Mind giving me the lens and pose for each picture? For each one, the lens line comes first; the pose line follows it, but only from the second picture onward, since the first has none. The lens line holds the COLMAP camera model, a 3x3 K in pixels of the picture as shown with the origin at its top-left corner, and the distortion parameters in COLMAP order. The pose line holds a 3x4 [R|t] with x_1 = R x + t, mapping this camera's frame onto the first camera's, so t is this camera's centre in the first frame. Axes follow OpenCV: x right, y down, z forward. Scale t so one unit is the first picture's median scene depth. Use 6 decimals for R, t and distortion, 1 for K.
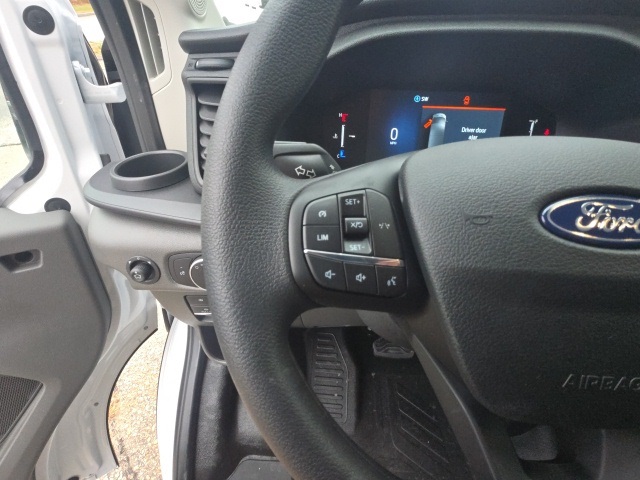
lens RADIAL K [[307.5, 0, 315.4], [0, 307.5, 241.5], [0, 0, 1]] dist [-0.002244, -0.008314]
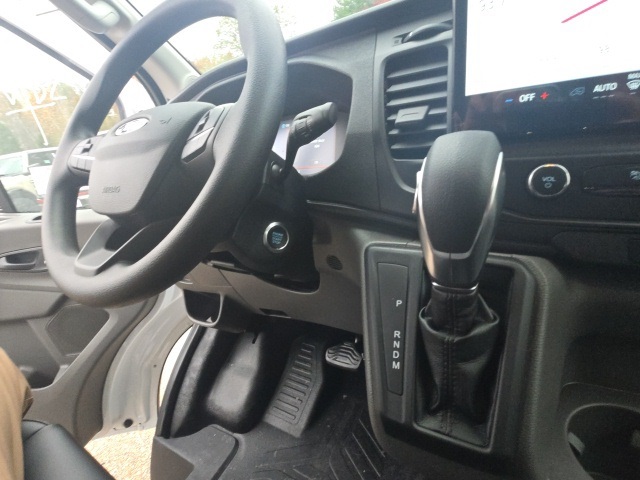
lens RADIAL K [[307.5, 0, 315.4], [0, 307.5, 241.5], [0, 0, 1]] dist [-0.002244, -0.008314]
pose [[0.887489, 0.036186, -0.459406, 1.038923], [-0.152809, 0.963617, -0.219299, 0.341048], [0.434755, 0.264827, 0.860729, -0.074420]]
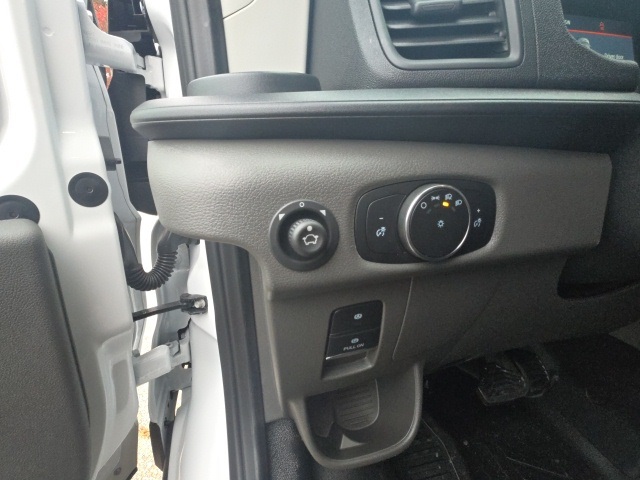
lens RADIAL K [[307.5, 0, 315.4], [0, 307.5, 241.5], [0, 0, 1]] dist [-0.002244, -0.008314]
pose [[0.955058, -0.121328, 0.270449, -0.567997], [0.196019, 0.942924, -0.269204, 0.196072], [-0.222351, 0.310119, 0.924330, 0.478868]]
